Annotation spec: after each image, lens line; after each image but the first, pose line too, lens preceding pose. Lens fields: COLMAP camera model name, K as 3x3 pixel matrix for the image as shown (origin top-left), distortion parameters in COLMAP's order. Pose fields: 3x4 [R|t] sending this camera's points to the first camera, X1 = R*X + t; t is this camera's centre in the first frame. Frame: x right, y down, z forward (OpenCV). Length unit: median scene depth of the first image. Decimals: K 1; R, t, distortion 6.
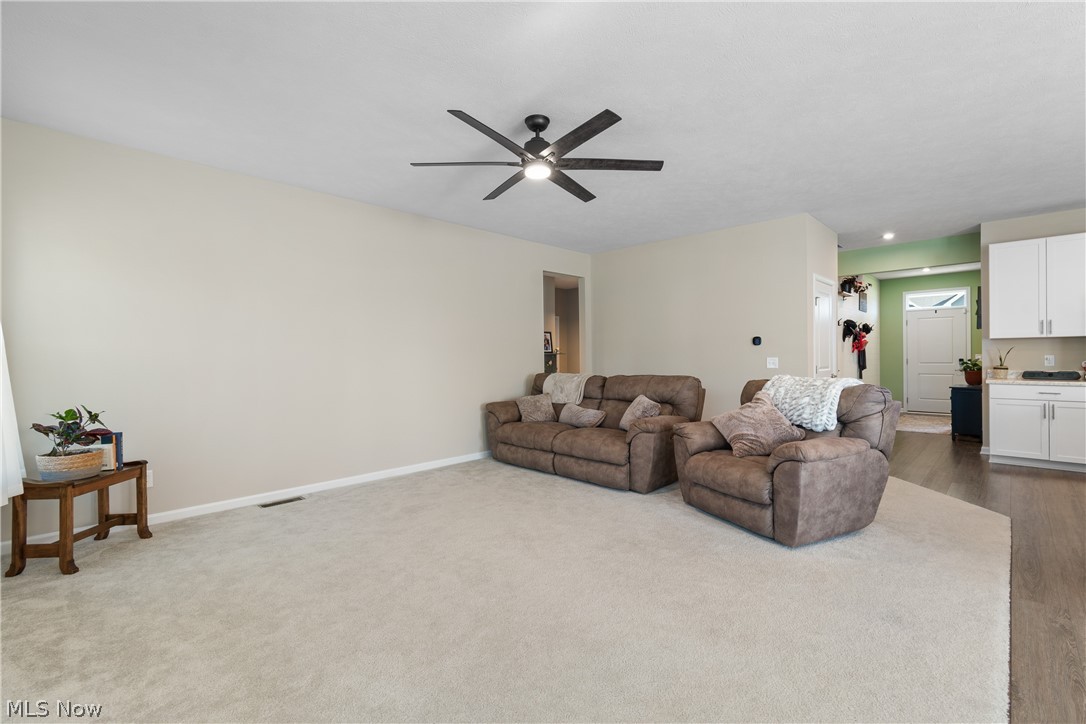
lens RADIAL K [[480.9, 0, 554.3], [0, 480.9, 354.9], [0, 0, 1]] dist [0.000593, -0.000536]
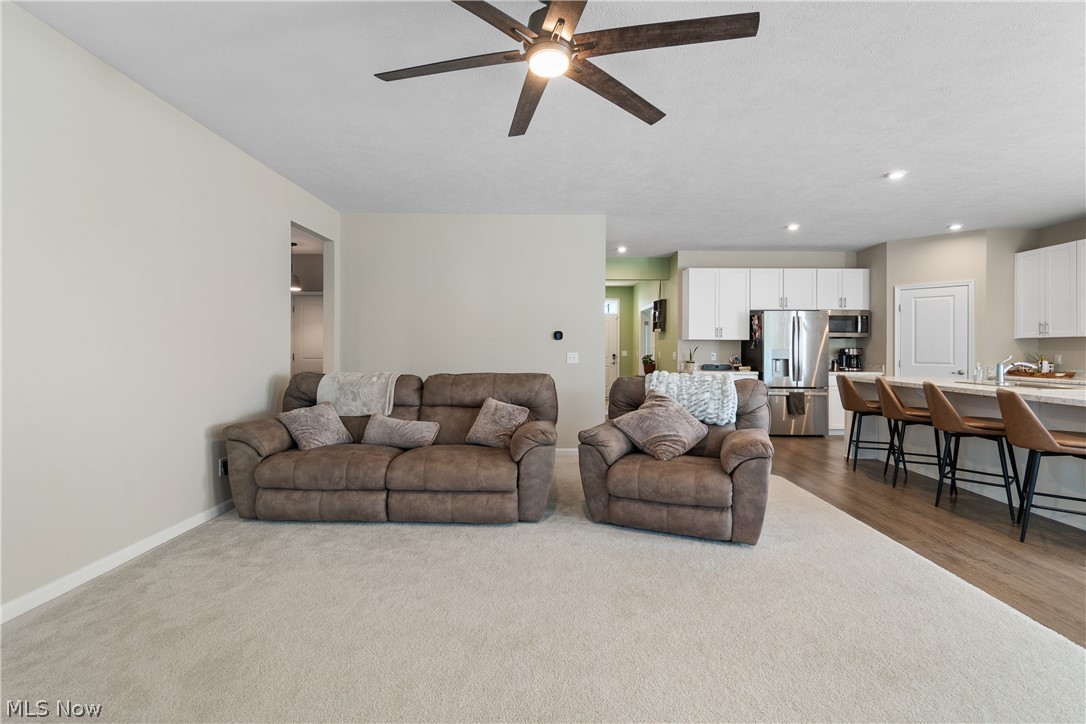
lens RADIAL K [[484.3, 0, 553.4], [0, 484.3, 345.9], [0, 0, 1]] dist [0.001699, 0.000057]
pose [[0.722600, 0.018308, 0.691024, -0.336751], [-0.015372, 0.999828, -0.010414, 0.003018], [-0.691095, -0.003097, 0.722757, 0.375458]]
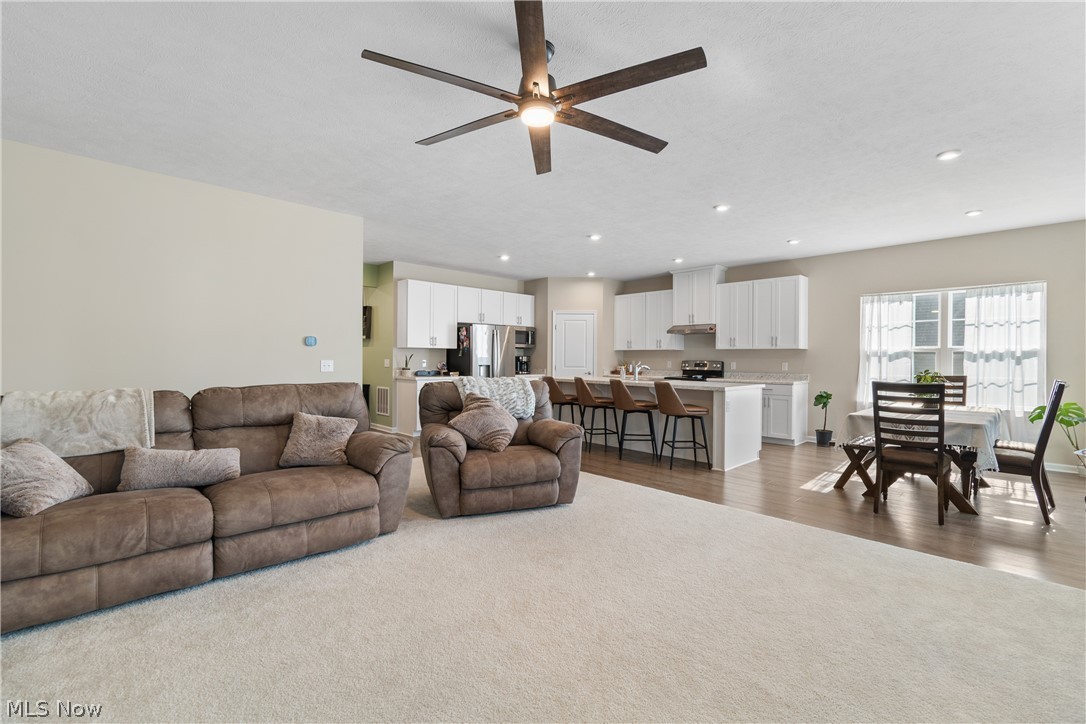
lens RADIAL K [[480.9, 0, 554.3], [0, 480.9, 354.9], [0, 0, 1]] dist [0.000593, -0.000536]
pose [[0.026667, 0.017691, 0.999488, -0.566681], [-0.012295, 0.999774, -0.017368, 0.007661], [-0.999569, -0.011826, 0.026879, 0.676547]]
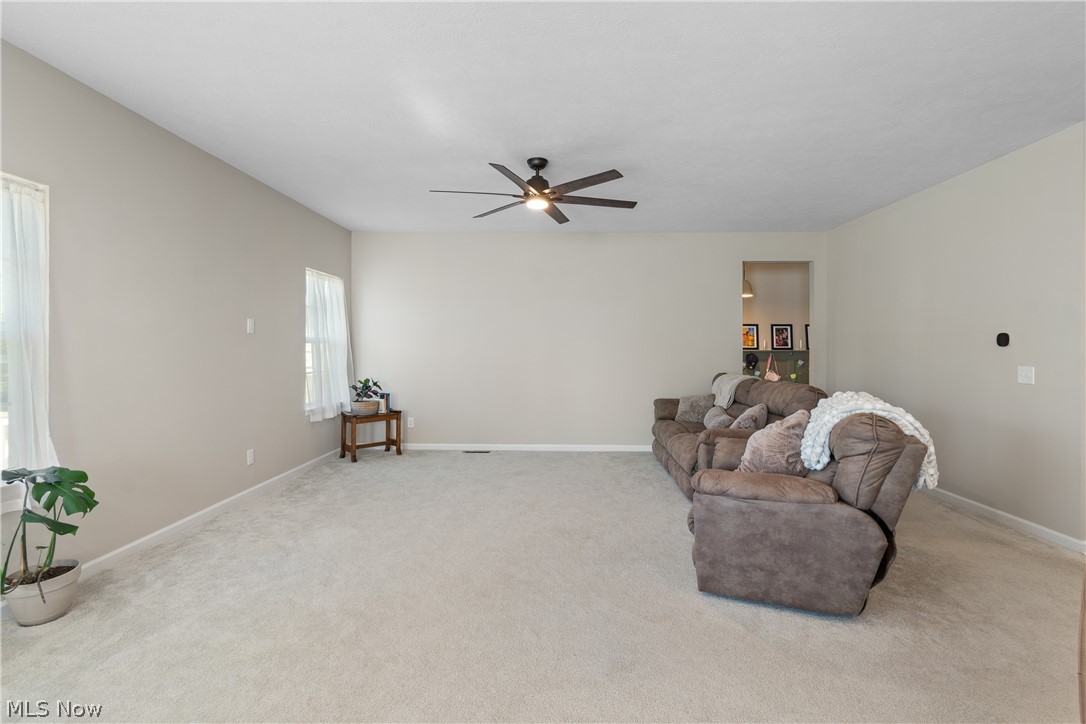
lens RADIAL K [[495.1, 0, 554.3], [0, 495.1, 343.7], [0, 0, 1]] dist [-0.000479, -0.000193]
pose [[0.678638, 0.008362, -0.734425, 0.641077], [-0.009026, 0.999955, 0.003044, -0.026523], [0.734418, 0.004563, 0.678683, 0.140092]]
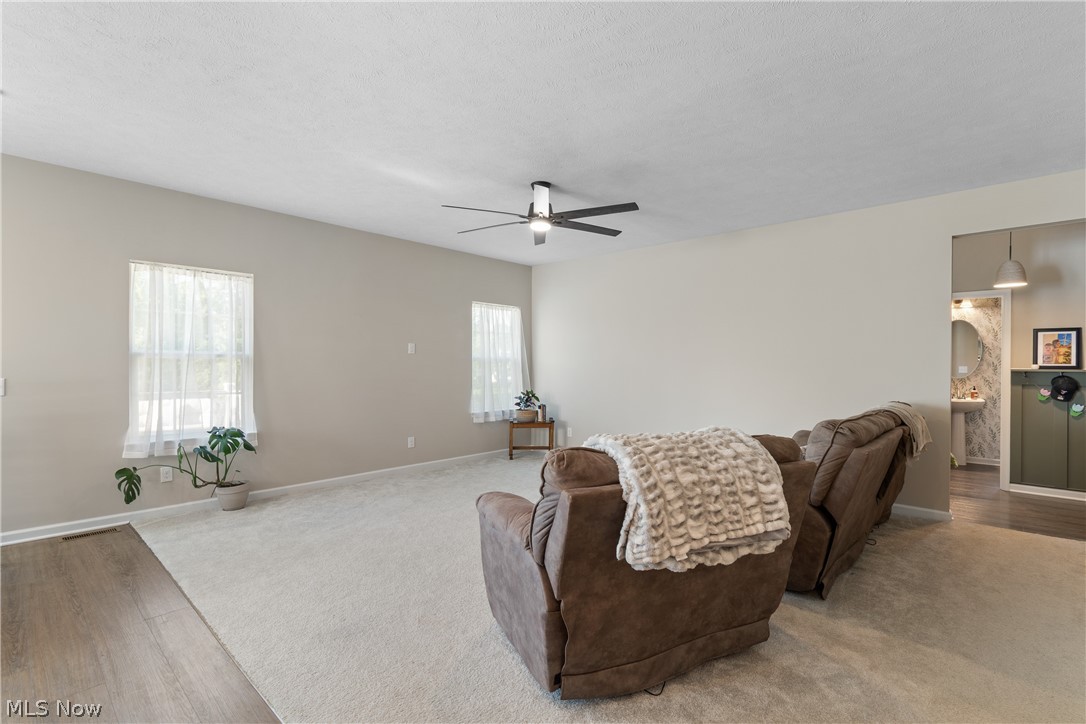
lens RADIAL K [[490.8, 0, 543.0], [0, 490.8, 362.0], [0, 0, 1]] dist [0.001367, 0.000067]
pose [[0.032231, 0.008089, -0.999448, 0.872440], [-0.002835, 0.999964, 0.008002, -0.027923], [0.999476, 0.002576, 0.032253, 0.668840]]
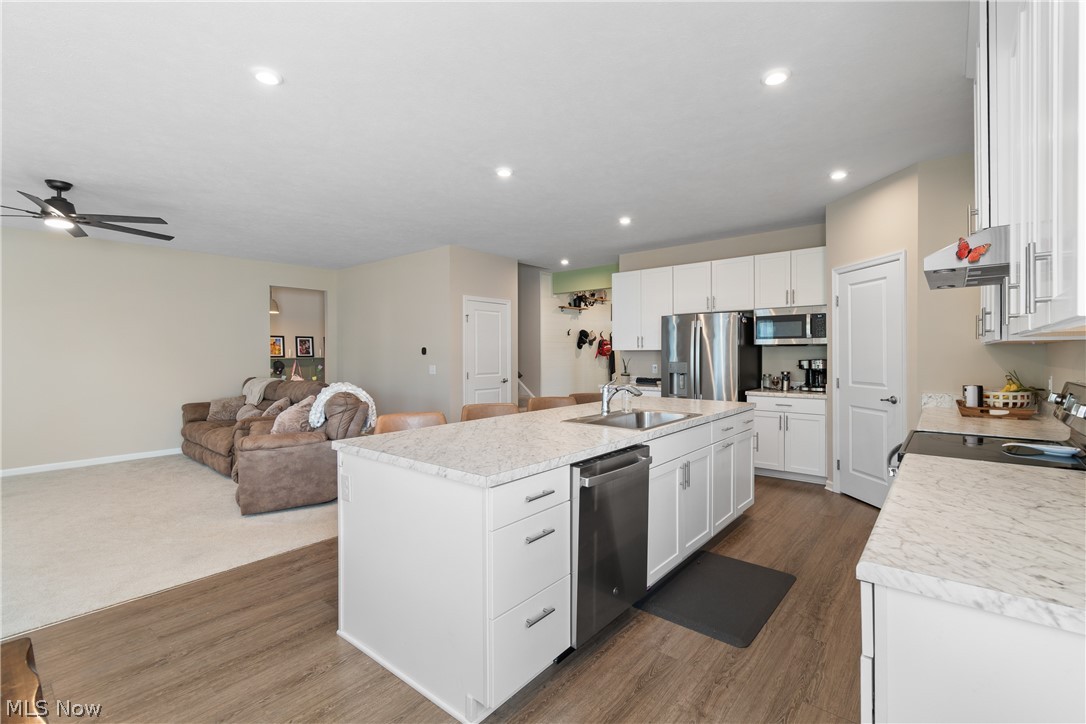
lens RADIAL K [[480.9, 0, 554.3], [0, 480.9, 354.9], [0, 0, 1]] dist [0.000593, -0.000536]
pose [[0.997244, 0.006348, 0.073924, 0.832986], [-0.006788, 0.999961, 0.005702, -0.036651], [-0.073885, -0.006188, 0.997248, -0.254142]]
